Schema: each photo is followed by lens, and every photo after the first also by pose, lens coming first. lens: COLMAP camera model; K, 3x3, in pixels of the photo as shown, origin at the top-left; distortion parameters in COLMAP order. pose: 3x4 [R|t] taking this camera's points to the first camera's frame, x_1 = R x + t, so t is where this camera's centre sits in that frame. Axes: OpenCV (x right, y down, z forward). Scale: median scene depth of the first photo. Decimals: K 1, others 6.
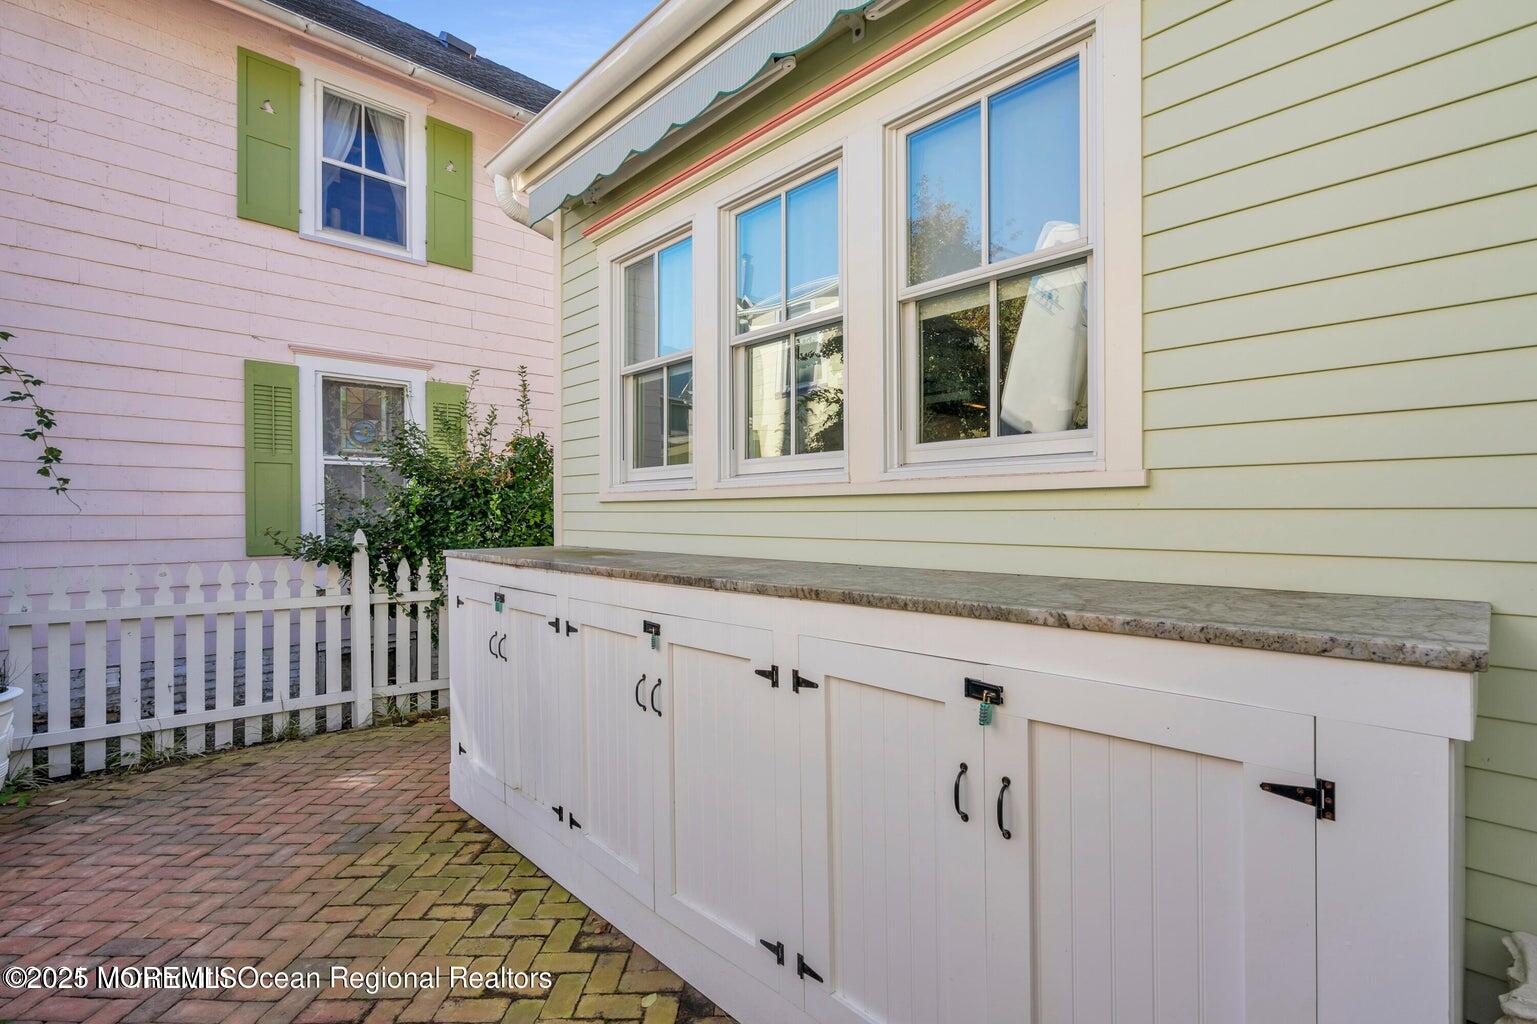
lens RADIAL K [[701.3, 0, 769.0], [0, 701.3, 511.8], [0, 0, 1]] dist [-0.000418, -0.000045]
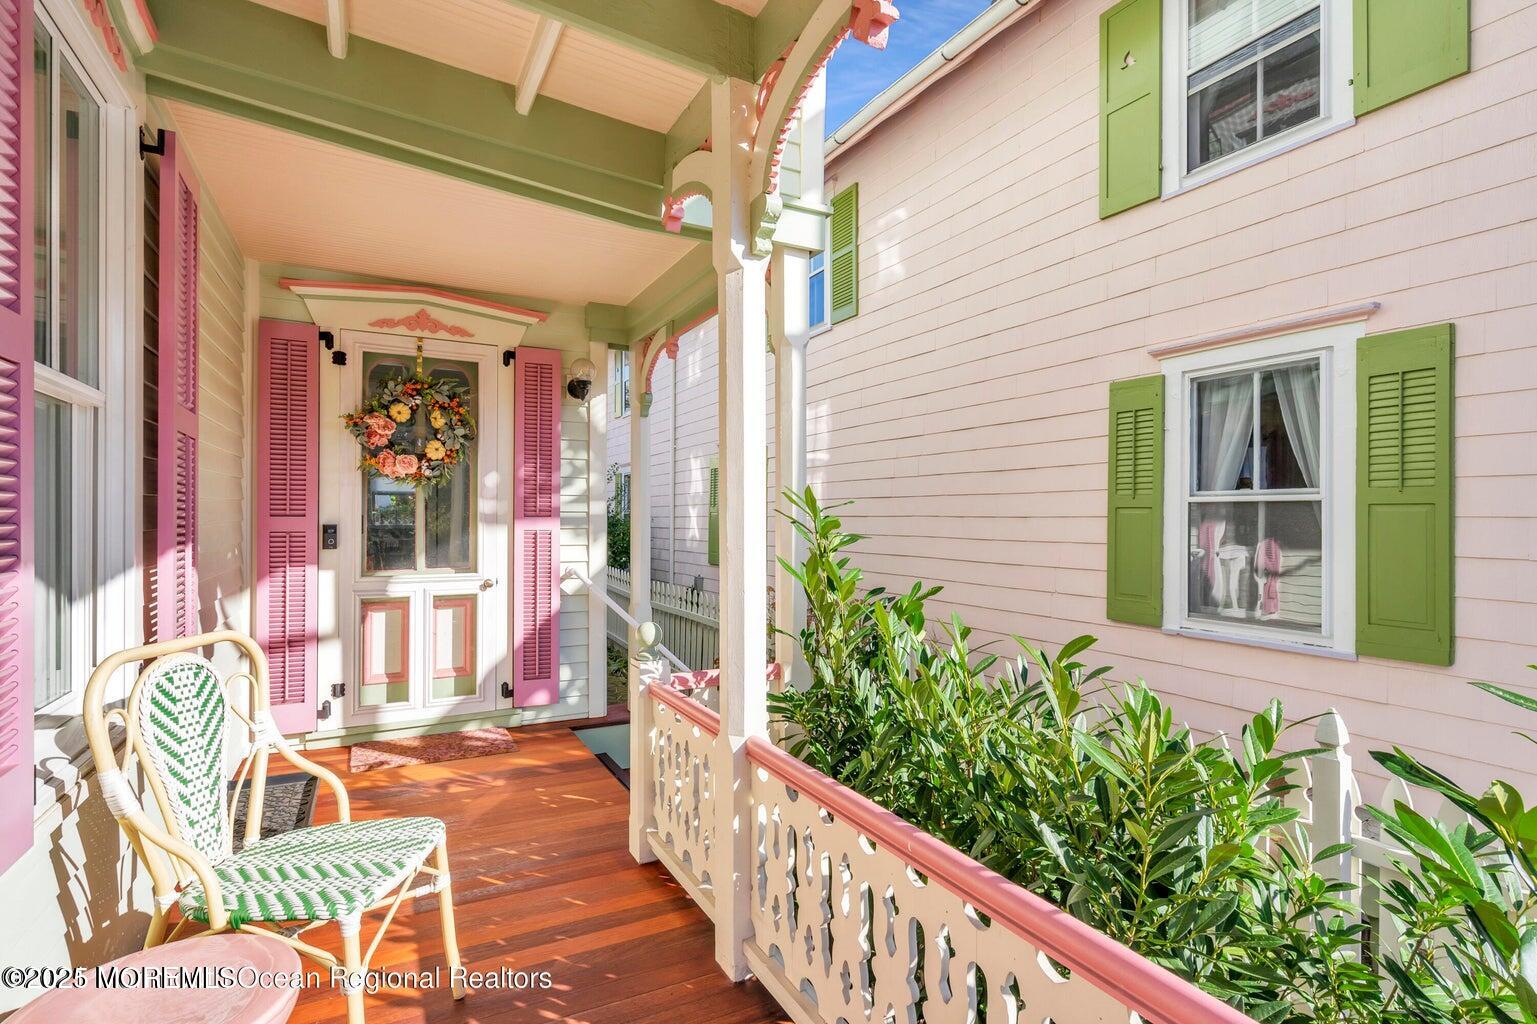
lens RADIAL K [[753.3, 0, 765.3], [0, 753.3, 511.8], [0, 0, 1]] dist [-0.000199, -0.000065]
pose [[-0.273383, 0.001766, -0.961904, 0.219711], [0.002845, 0.999995, 0.001027, -0.065232], [0.961901, -0.002456, -0.273387, 0.825116]]
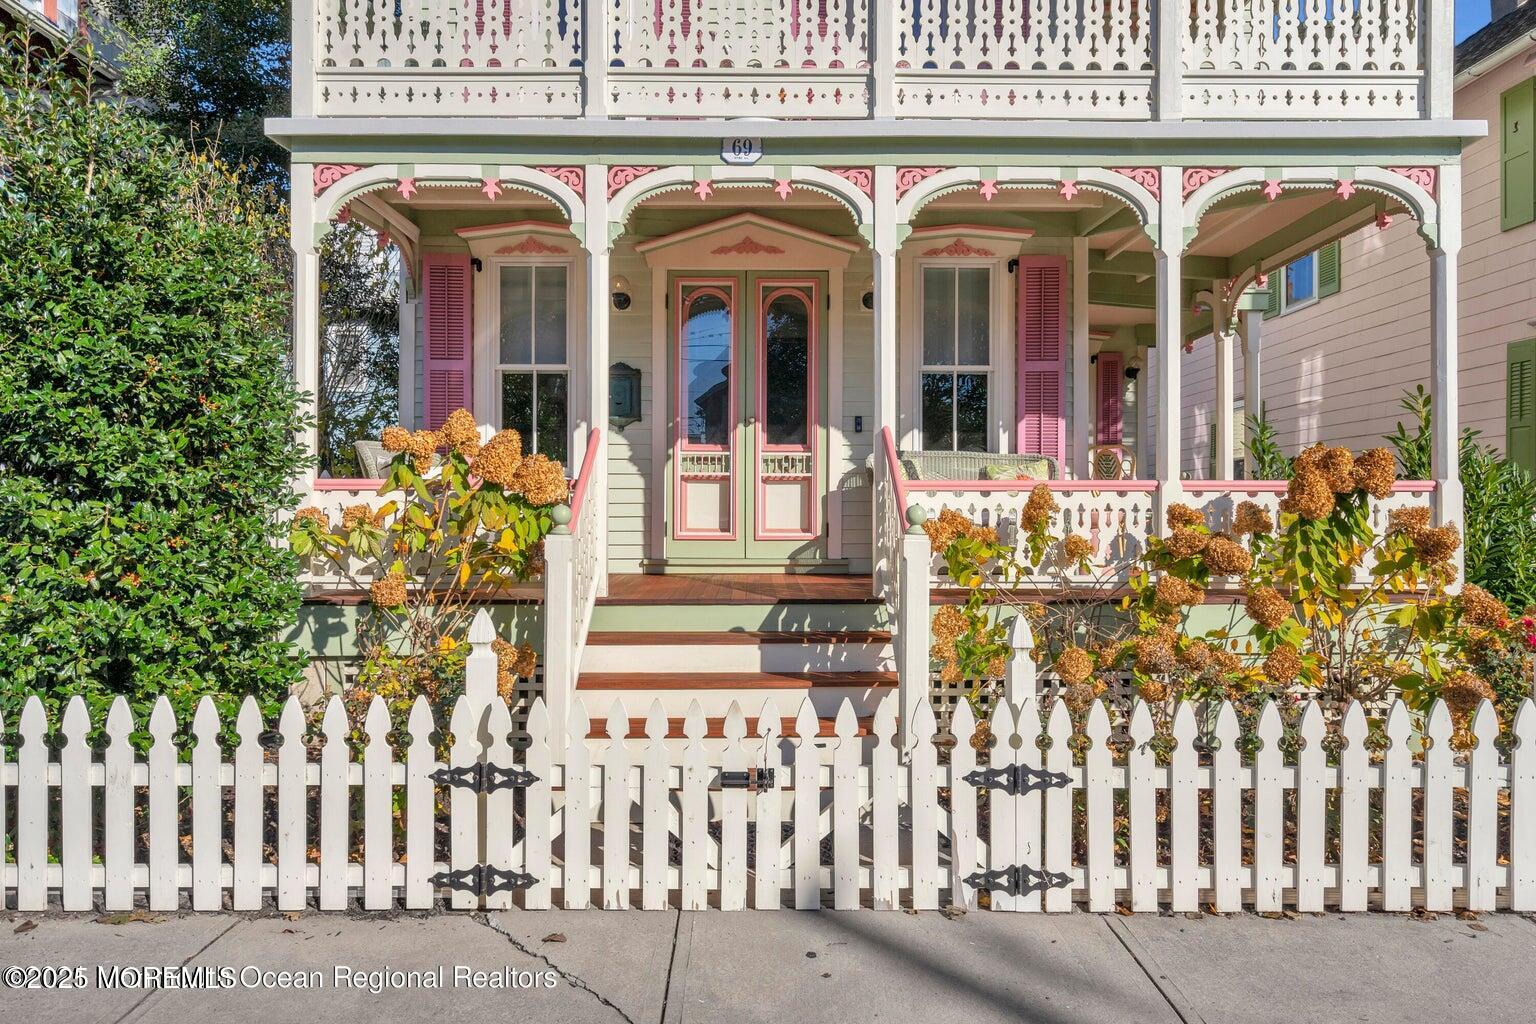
lens RADIAL K [[1027.2, 0, 764.4], [0, 1027.2, 510.0], [0, 0, 1]] dist [0.008537, 0.001411]
pose [[-0.691169, 0.001370, -0.722692, 1.400035], [0.000413, 0.999999, 0.001501, 0.065459], [0.722693, 0.000739, -0.691169, 1.268154]]
